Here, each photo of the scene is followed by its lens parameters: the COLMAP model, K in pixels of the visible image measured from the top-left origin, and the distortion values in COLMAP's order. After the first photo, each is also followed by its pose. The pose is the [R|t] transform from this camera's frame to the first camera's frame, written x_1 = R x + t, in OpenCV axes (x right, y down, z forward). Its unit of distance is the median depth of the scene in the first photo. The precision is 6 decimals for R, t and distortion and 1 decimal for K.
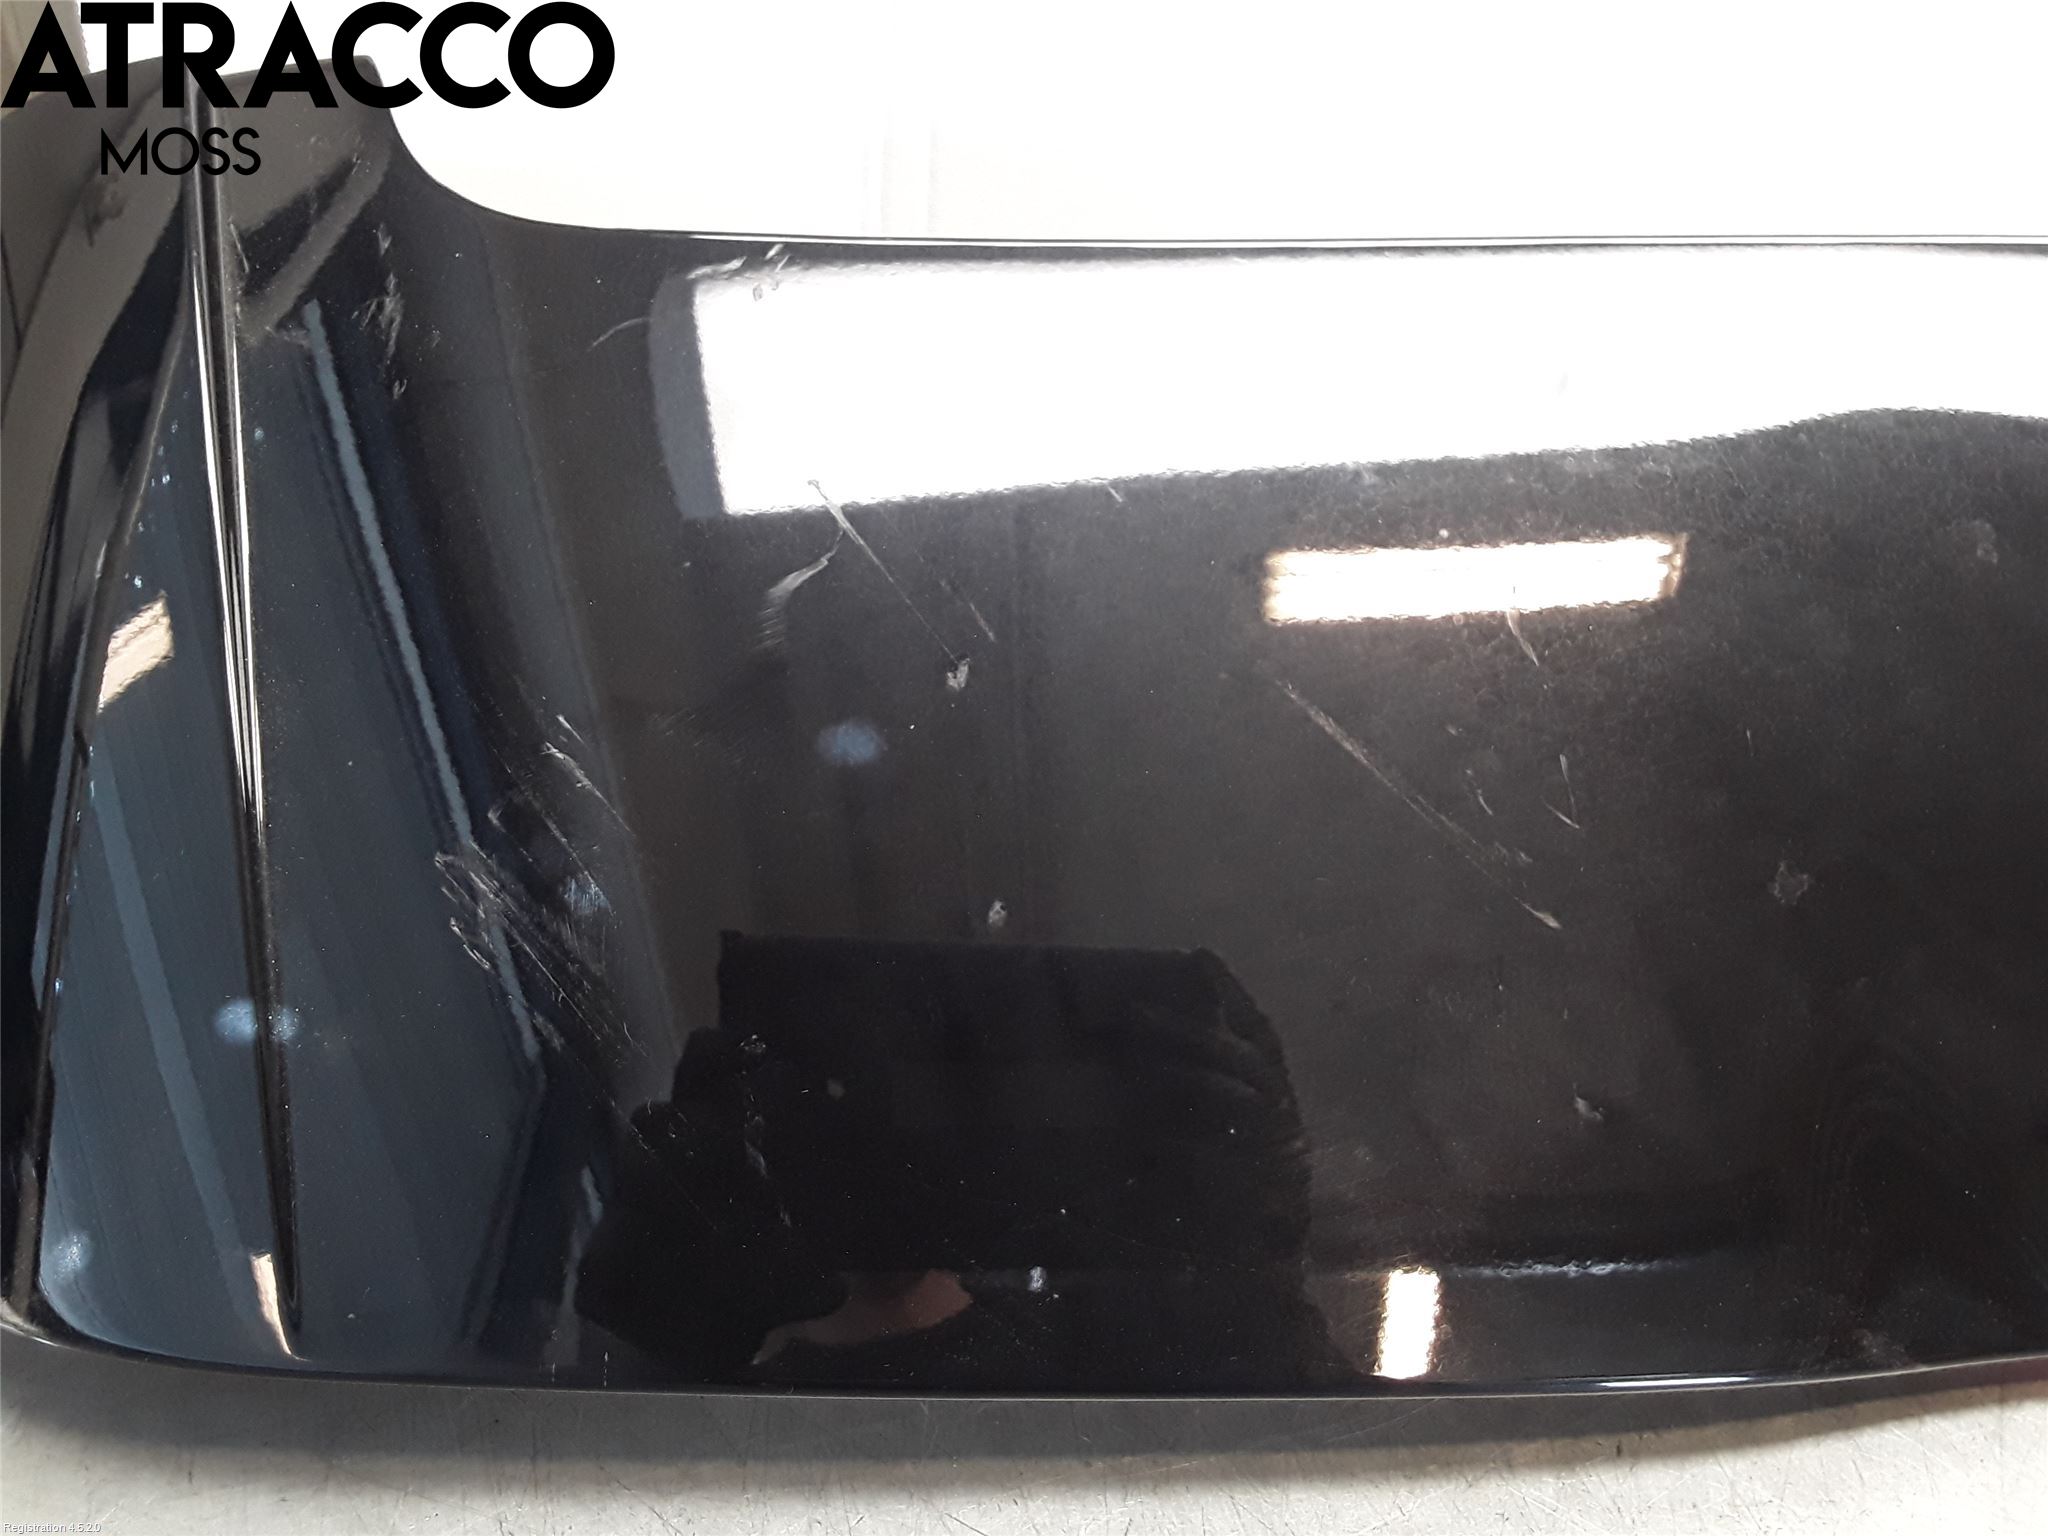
lens RADIAL K [[1661.1, 0, 1044.1], [0, 1661.1, 752.9], [0, 0, 1]] dist [0.064145, -0.112135]
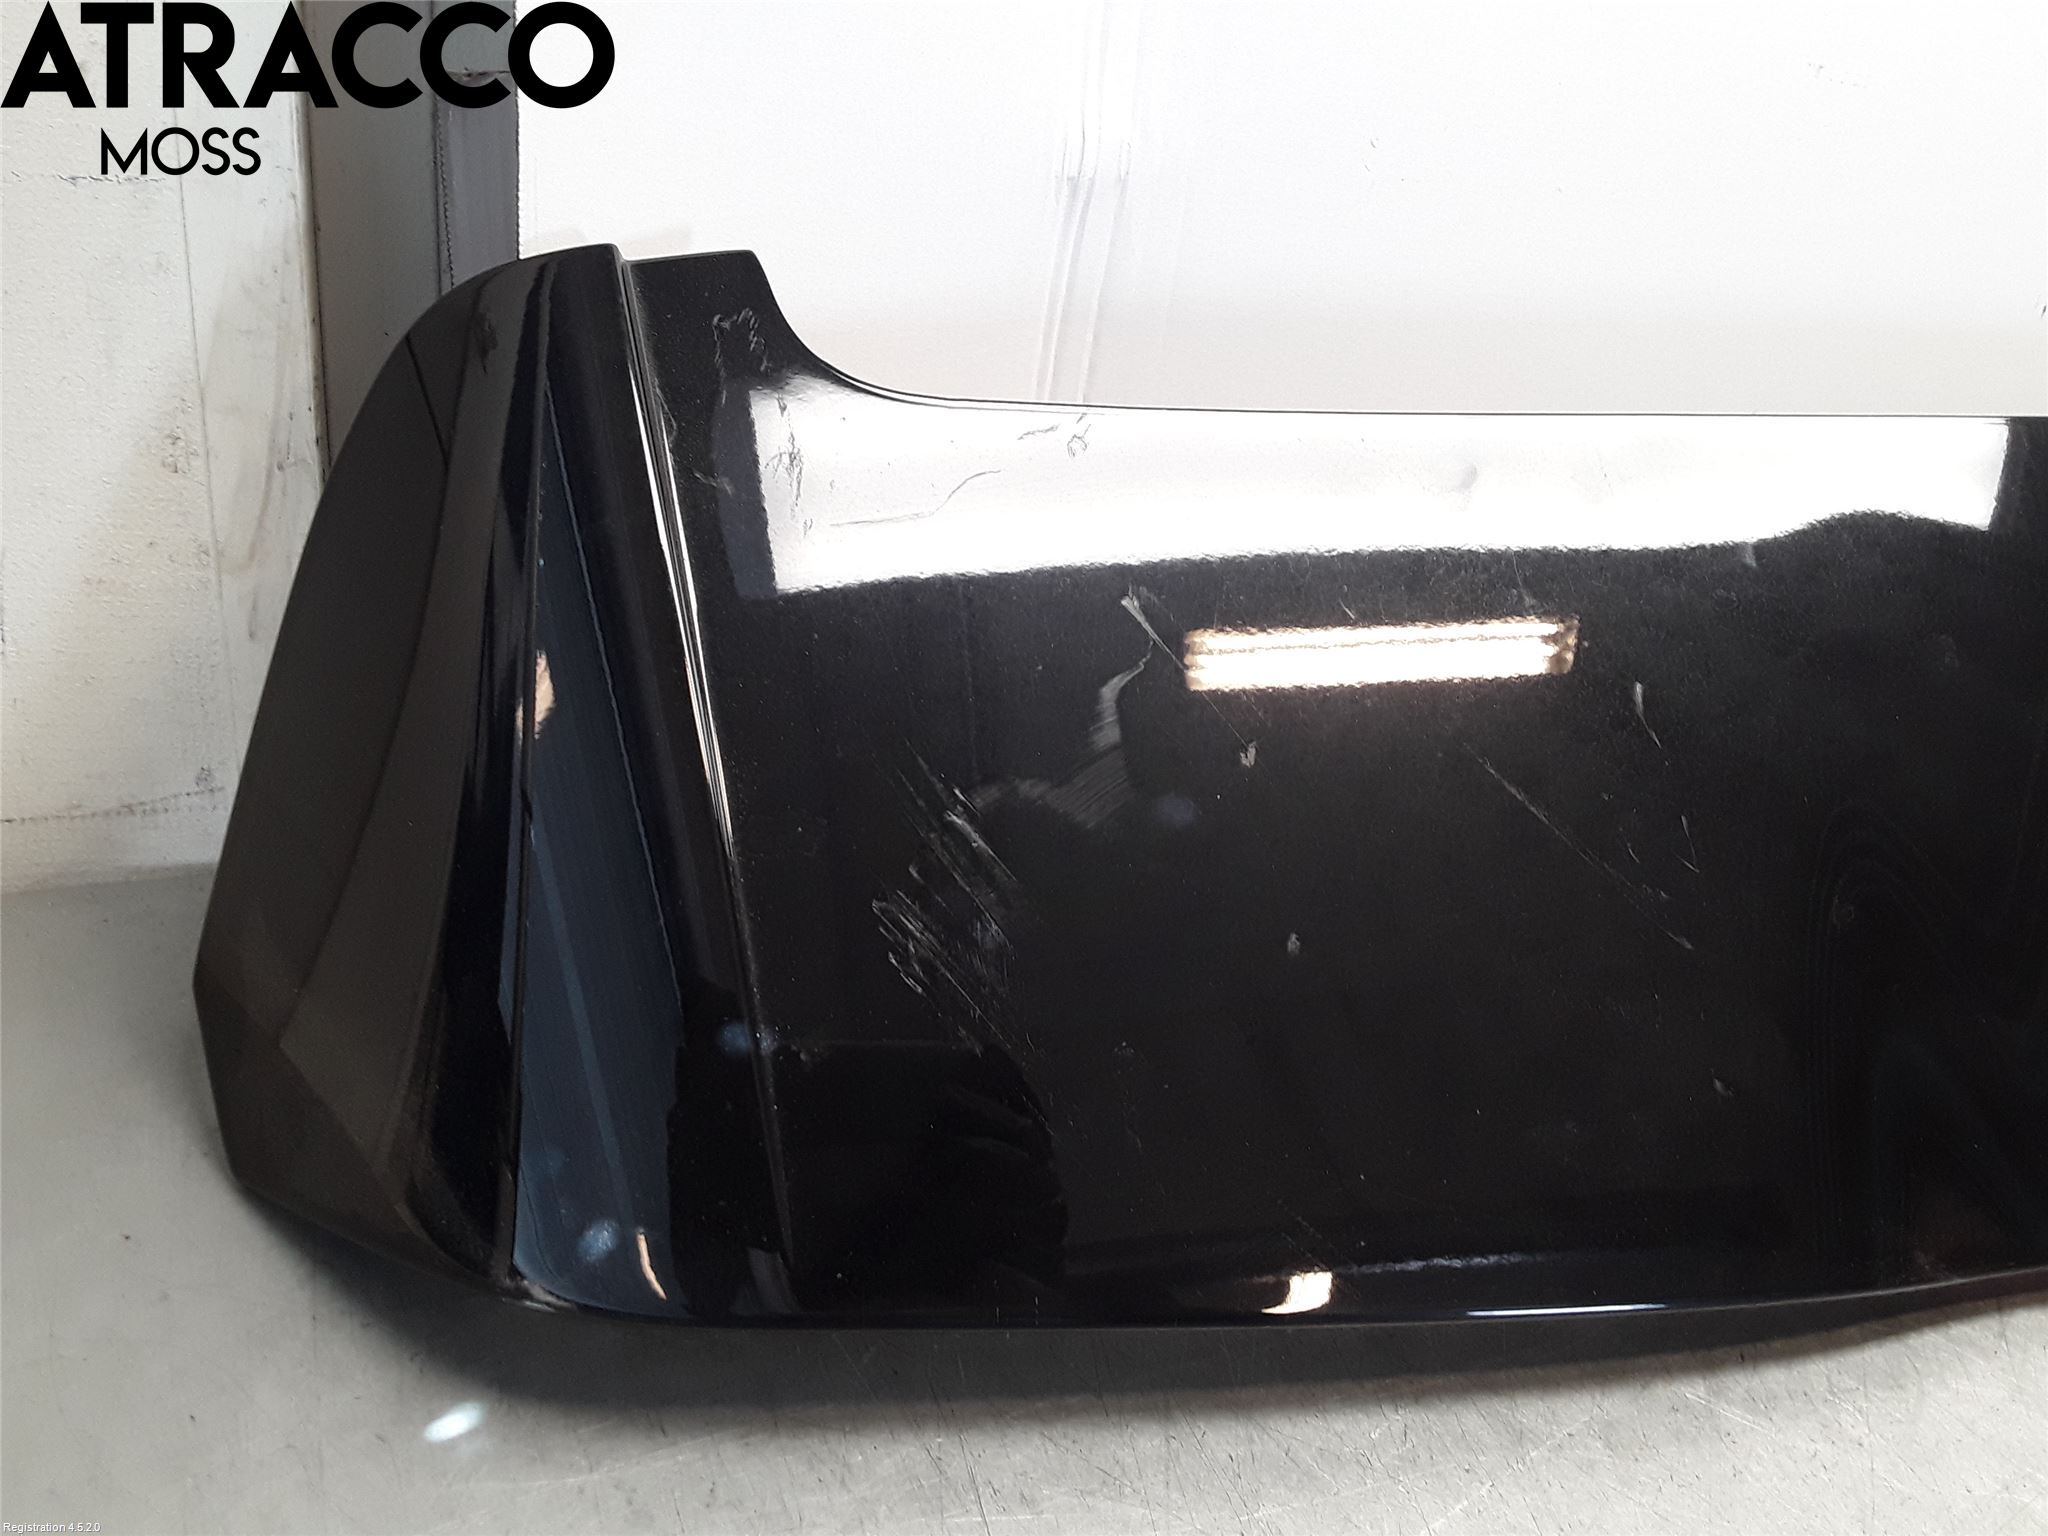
lens RADIAL K [[1661.1, 0, 1079.2], [0, 1661.1, 708.6], [0, 0, 1]] dist [0.064145, -0.112135]
pose [[0.989181, 0.003609, 0.146657, -0.366017], [0.005173, 0.998217, -0.059459, -0.007634], [-0.146611, 0.059575, 0.987399, -0.235626]]
